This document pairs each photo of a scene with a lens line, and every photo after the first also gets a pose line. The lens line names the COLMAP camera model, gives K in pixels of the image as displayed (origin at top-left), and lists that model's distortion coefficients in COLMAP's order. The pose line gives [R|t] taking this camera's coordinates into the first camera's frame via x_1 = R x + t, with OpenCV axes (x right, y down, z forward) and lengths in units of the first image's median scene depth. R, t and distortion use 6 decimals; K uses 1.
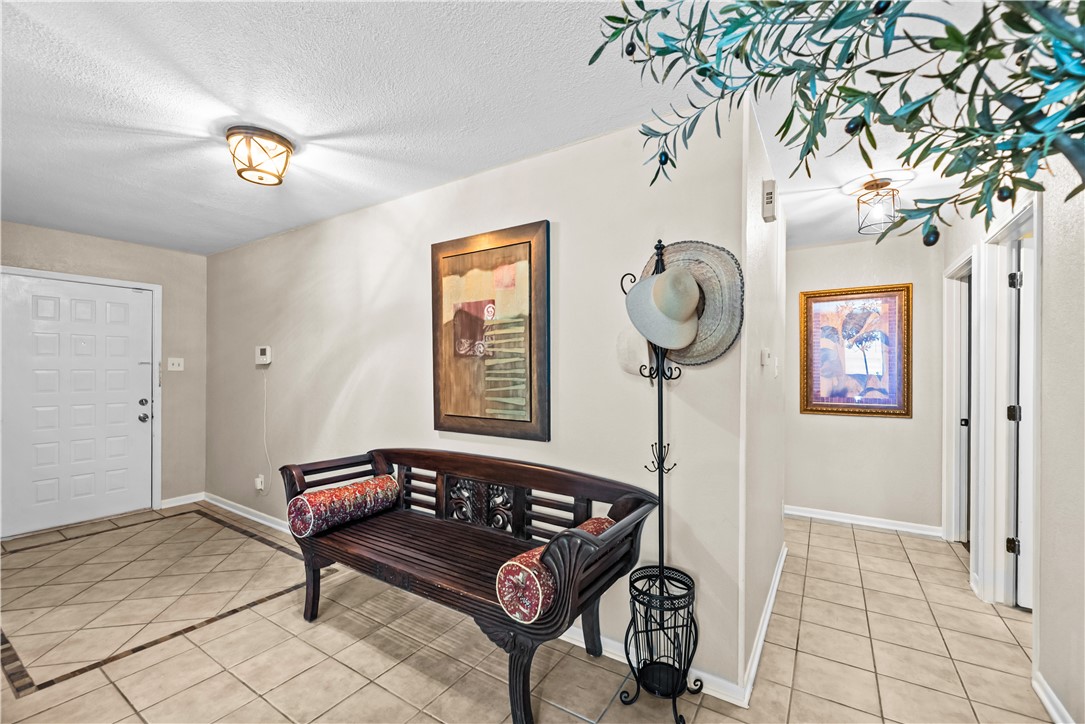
lens RADIAL K [[450.7, 0, 546.6], [0, 450.7, 370.0], [0, 0, 1]] dist [-0.014179, 0.001274]
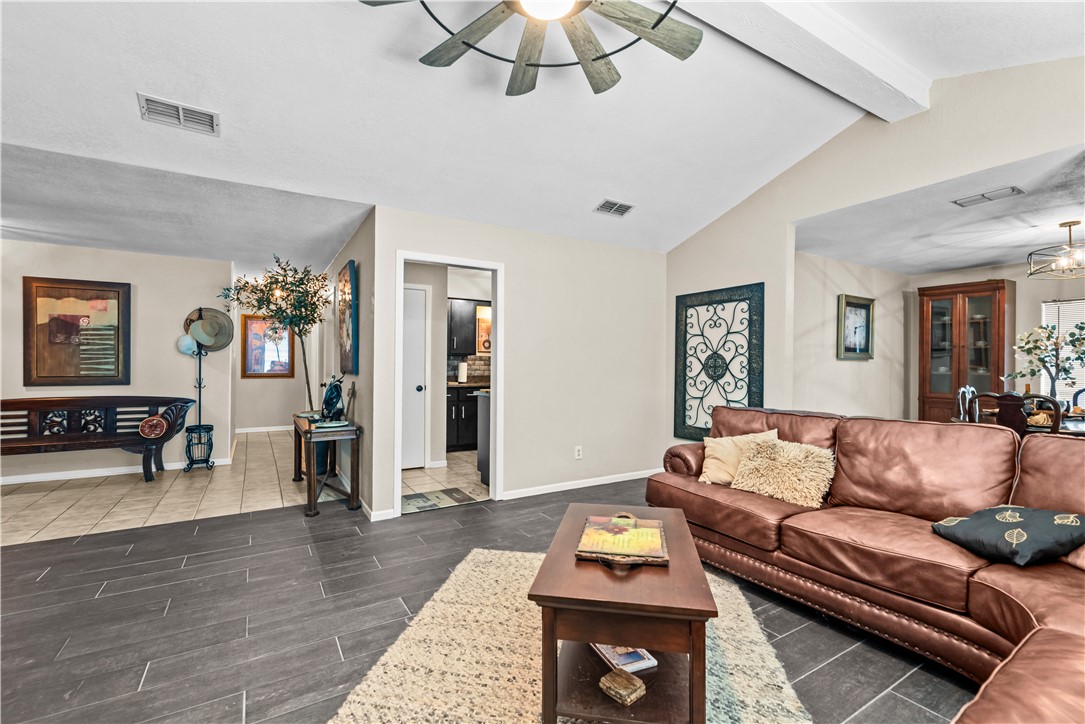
lens RADIAL K [[450.7, 0, 552.7], [0, 450.7, 363.7], [0, 0, 1]] dist [-0.014179, 0.001274]
pose [[0.398869, -0.006431, 0.916985, -1.091771], [-0.005091, 0.999944, 0.009227, 0.026005], [-0.916994, -0.008348, 0.398814, -1.640483]]
